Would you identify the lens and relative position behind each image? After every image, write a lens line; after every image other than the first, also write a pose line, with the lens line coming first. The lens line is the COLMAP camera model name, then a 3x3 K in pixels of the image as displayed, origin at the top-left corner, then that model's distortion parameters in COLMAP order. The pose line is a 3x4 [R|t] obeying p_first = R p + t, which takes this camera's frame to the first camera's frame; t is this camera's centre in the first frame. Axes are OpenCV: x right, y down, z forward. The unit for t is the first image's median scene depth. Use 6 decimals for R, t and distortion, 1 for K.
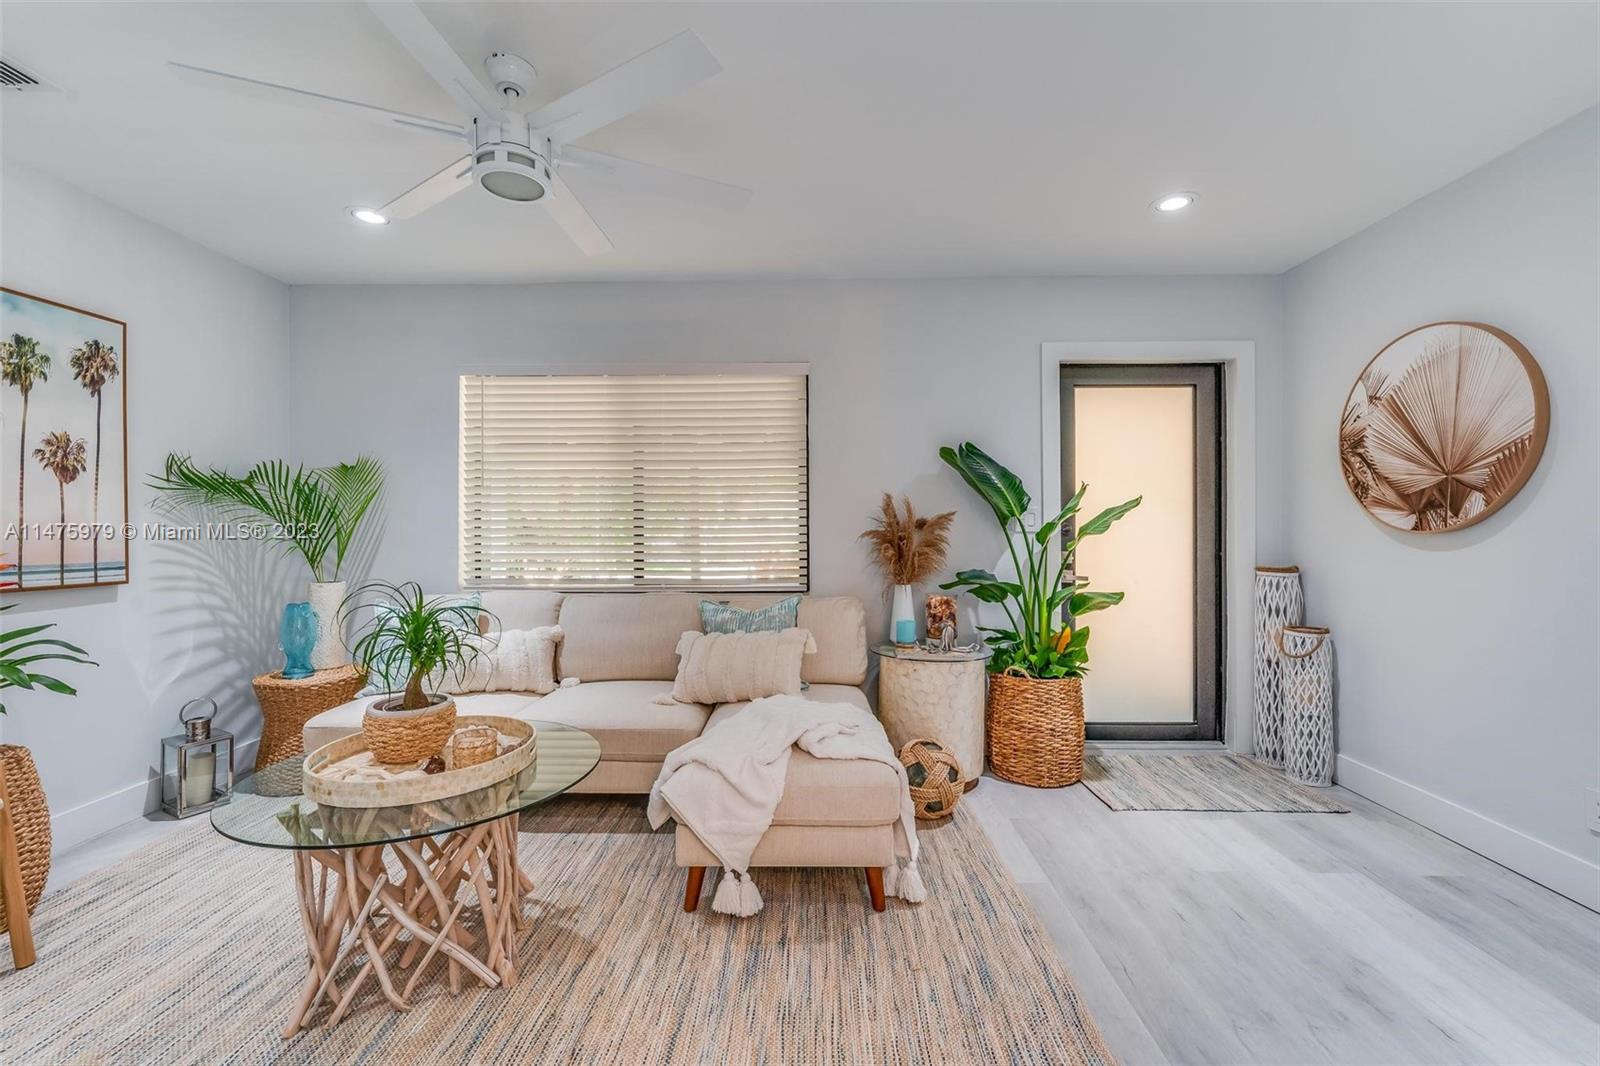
lens RADIAL K [[650.7, 0, 800.0], [0, 650.7, 533.0], [0, 0, 1]] dist [0.000272, -0.000028]
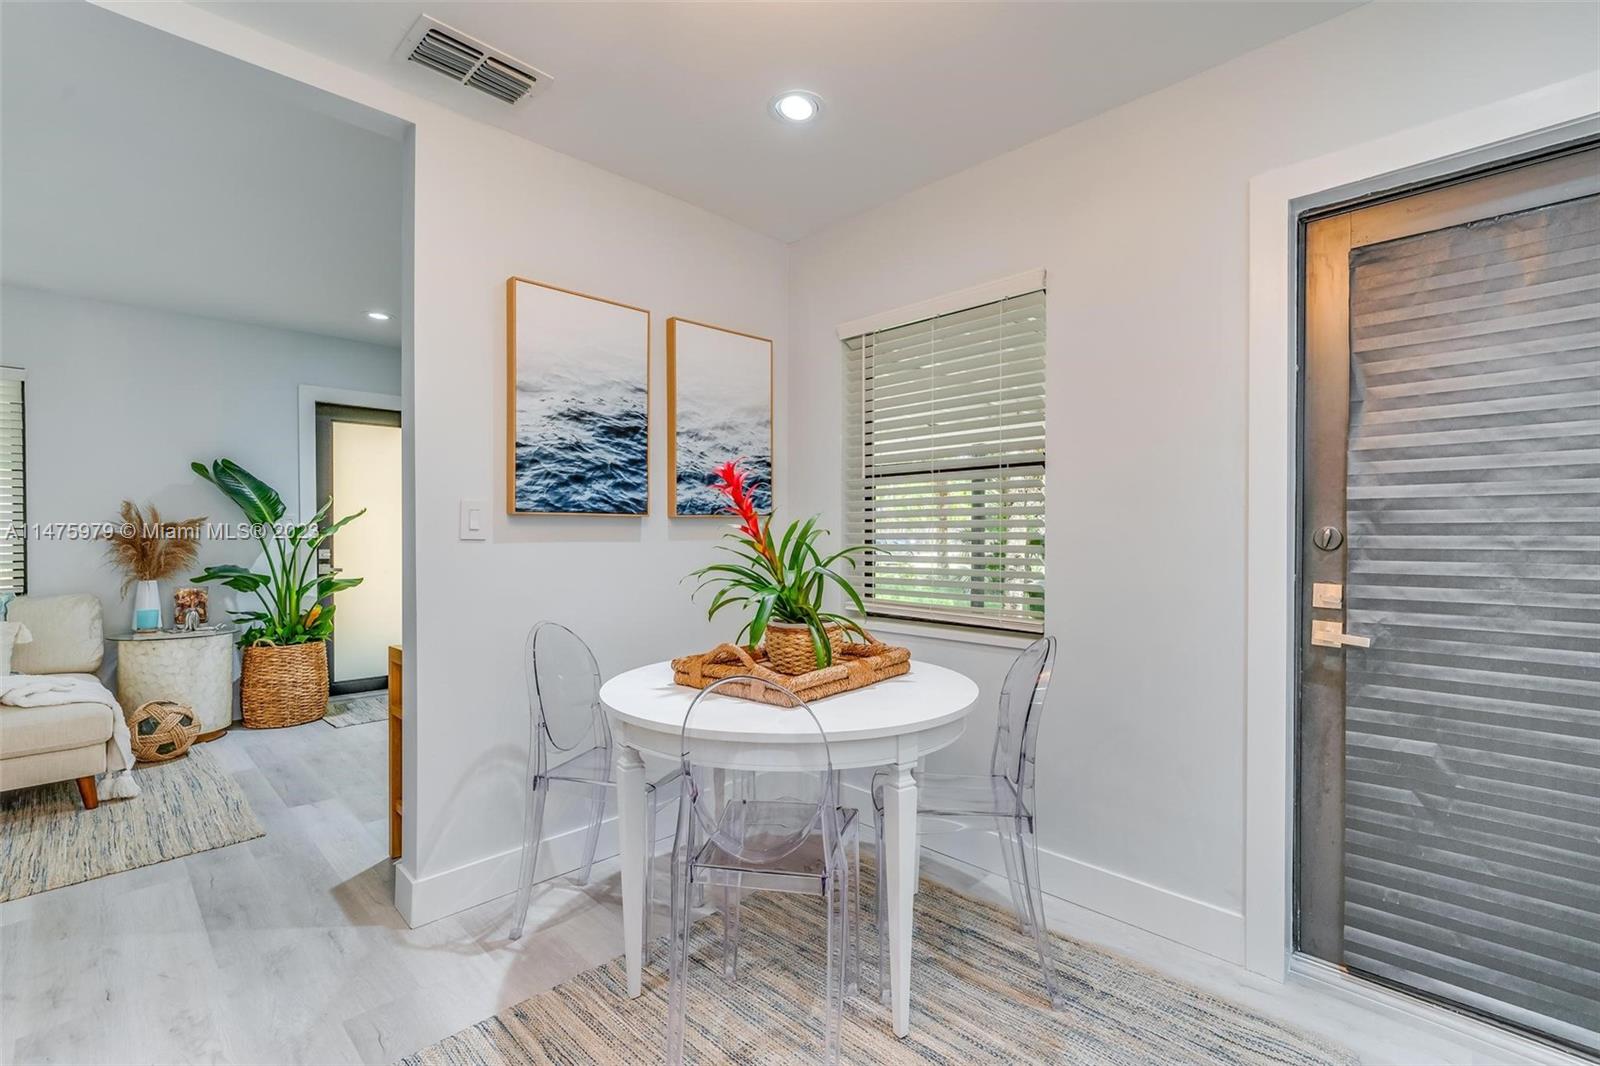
lens RADIAL K [[727.5, 0, 800.0], [0, 727.5, 533.0], [0, 0, 1]] dist [-0.000911, 0.007408]
pose [[0.693441, -0.002235, 0.720510, 0.029957], [0.005325, 0.999984, -0.002022, 0.004720], [-0.720494, 0.005239, 0.693442, -0.765927]]
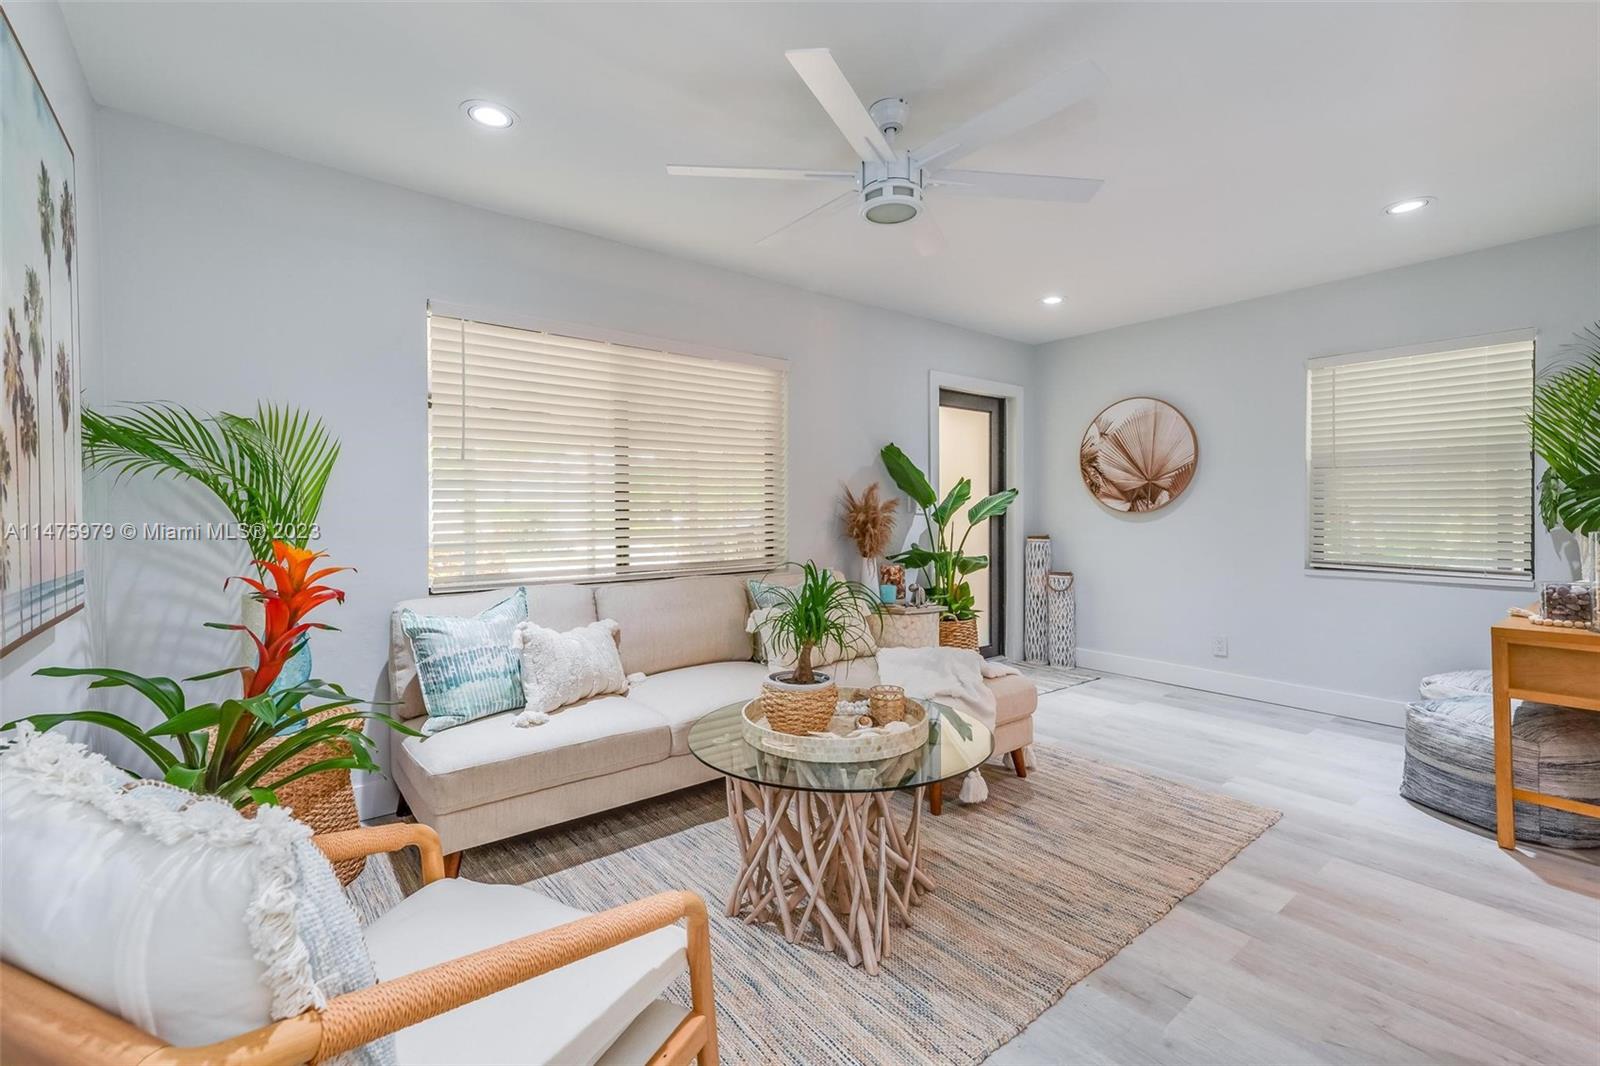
lens RADIAL K [[697.8, 0, 802.7], [0, 697.8, 525.9], [0, 0, 1]] dist [0.020590, 0.000102]
pose [[0.765233, -0.015663, 0.643563, -0.819674], [0.008133, 0.999859, 0.014665, 0.000401], [-0.643702, -0.005988, 0.765253, 0.088548]]
